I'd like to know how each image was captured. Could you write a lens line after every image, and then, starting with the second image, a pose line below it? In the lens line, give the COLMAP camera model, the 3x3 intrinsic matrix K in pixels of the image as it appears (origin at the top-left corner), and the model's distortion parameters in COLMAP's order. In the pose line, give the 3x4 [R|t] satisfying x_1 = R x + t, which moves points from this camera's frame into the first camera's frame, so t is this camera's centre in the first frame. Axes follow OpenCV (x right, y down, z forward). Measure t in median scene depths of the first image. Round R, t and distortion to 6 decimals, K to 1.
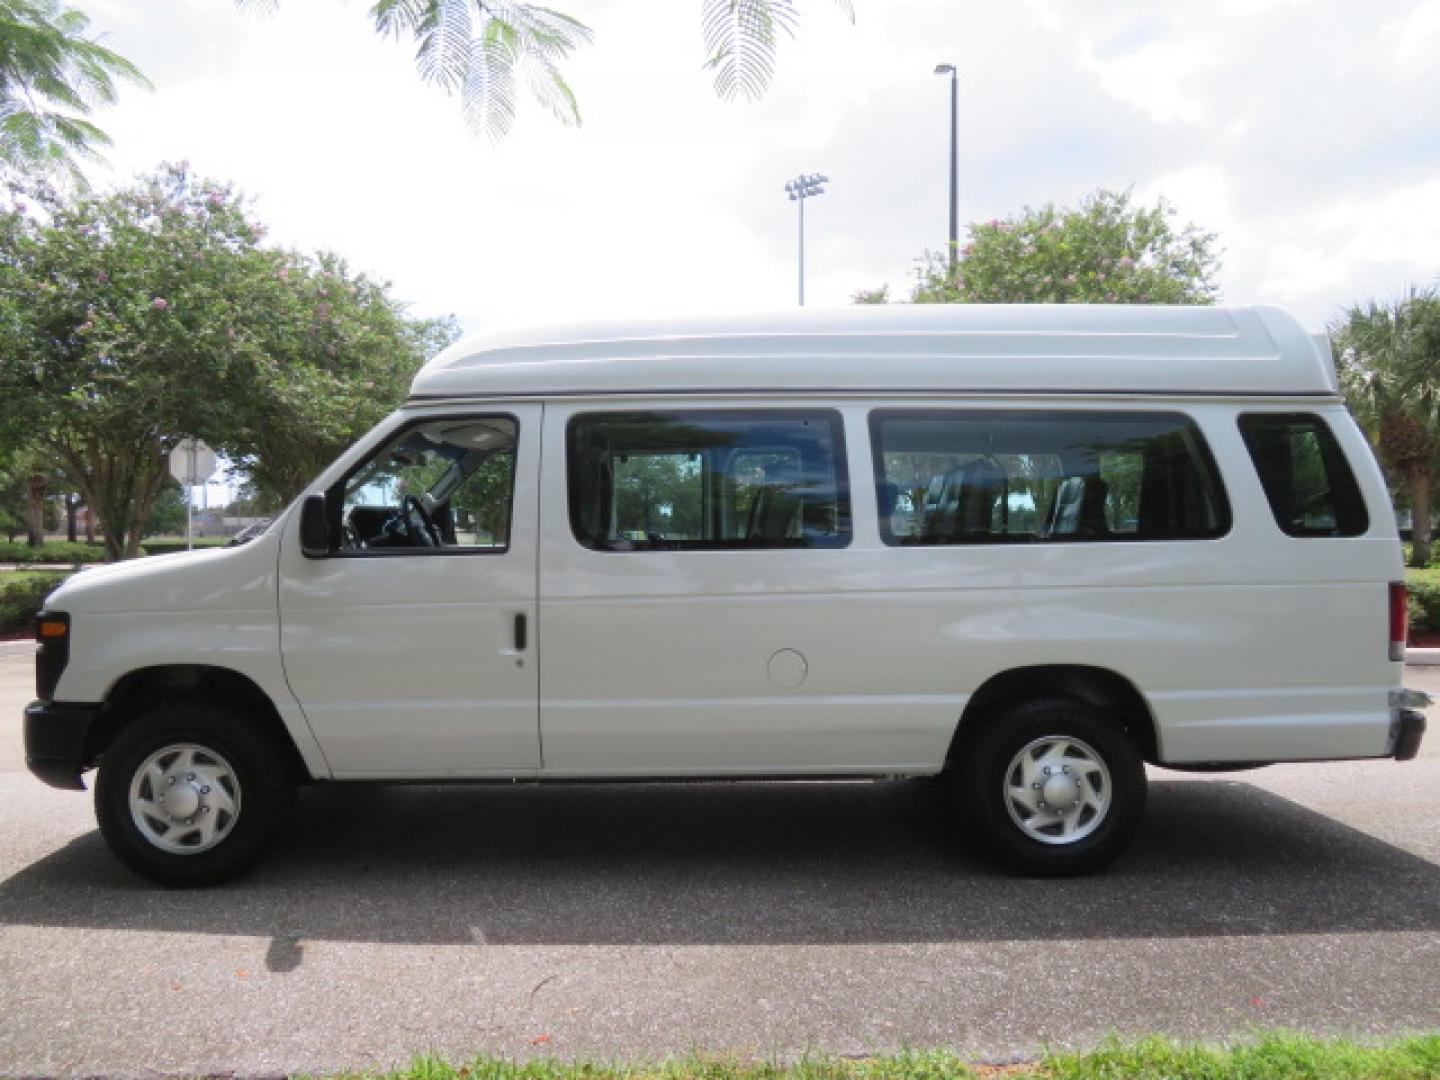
lens RADIAL K [[1020.8, 0, 720.6], [0, 1020.8, 538.3], [0, 0, 1]] dist [-0.008698, -0.000722]
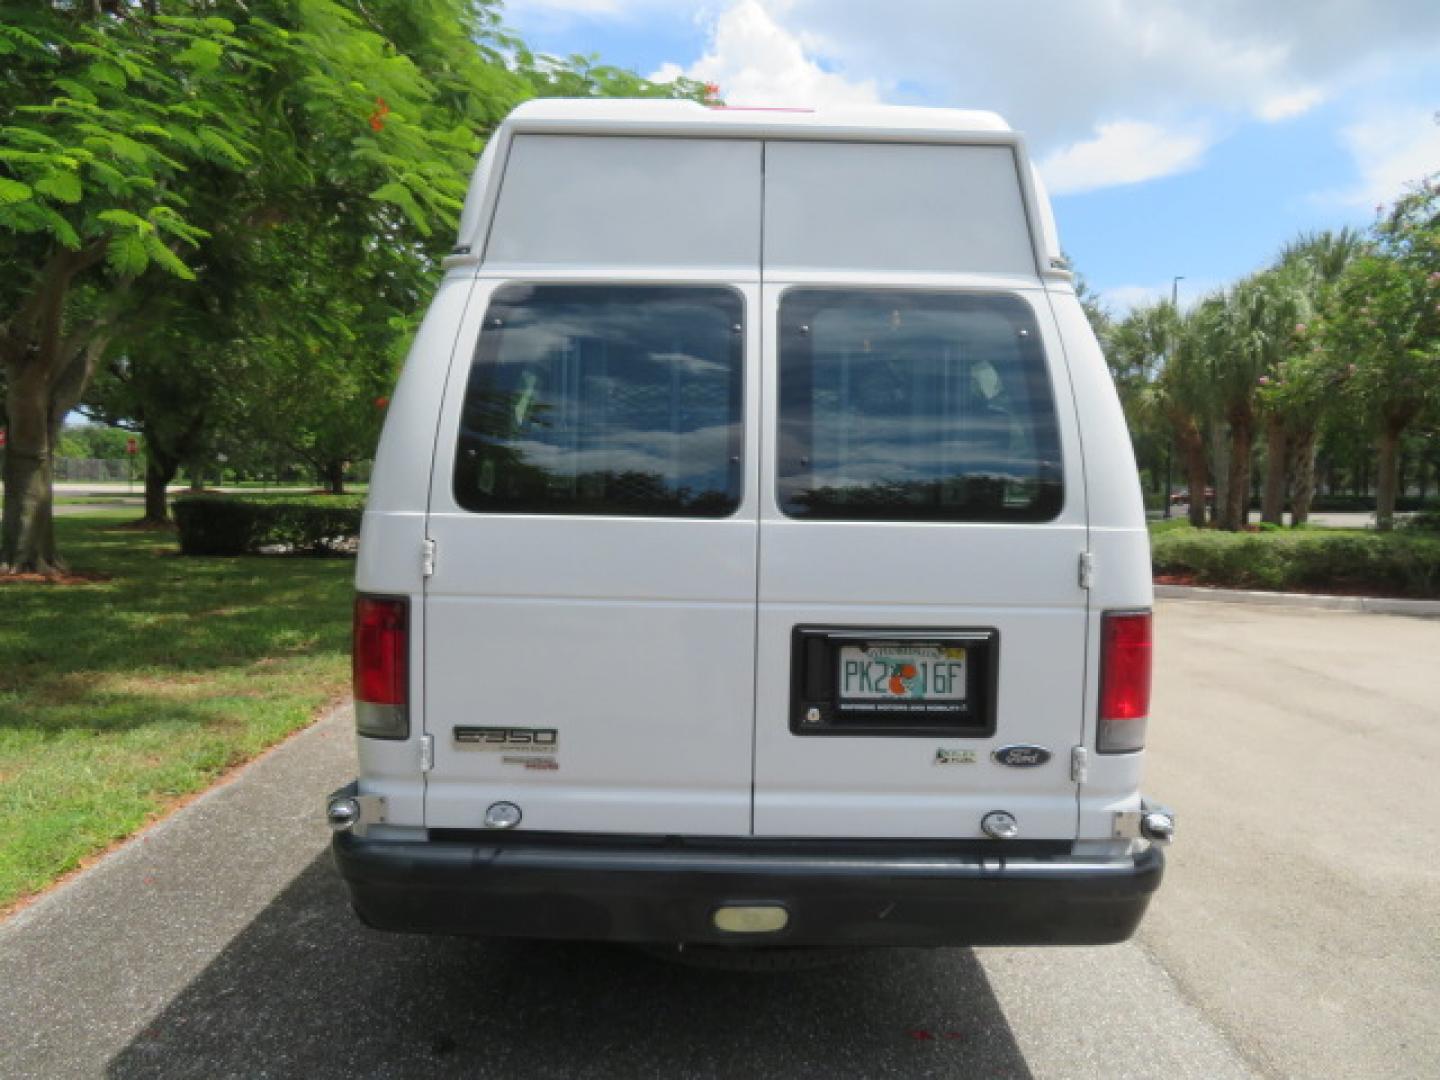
lens RADIAL K [[1023.8, 0, 720.6], [0, 1023.8, 535.9], [0, 0, 1]] dist [-0.008708, 0.002070]
pose [[-0.005191, 0.058799, -0.998256, 1.268683], [-0.018719, 0.998089, 0.058886, -0.024604], [0.999811, 0.018992, -0.004080, 1.247469]]
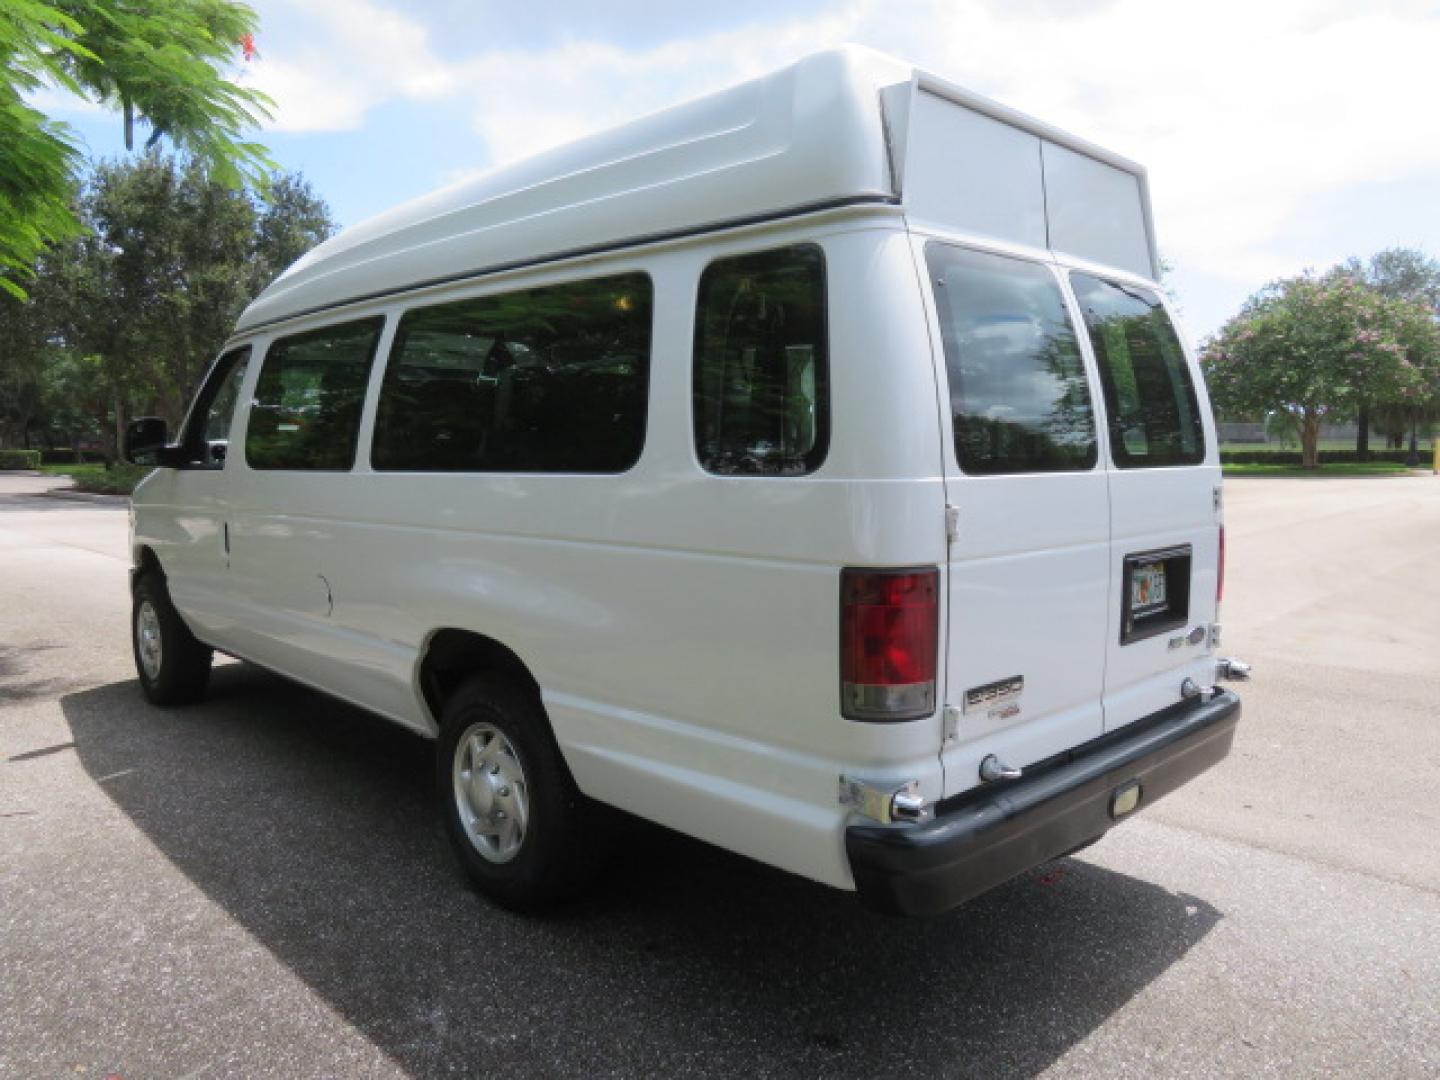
lens RADIAL K [[1020.2, 0, 721.1], [0, 1020.2, 536.3], [0, 0, 1]] dist [-0.010061, -0.001669]
pose [[0.682673, 0.071990, -0.727170, 1.020651], [-0.002508, 0.995360, 0.096186, -0.021341], [0.730720, -0.063839, 0.679686, 0.629837]]
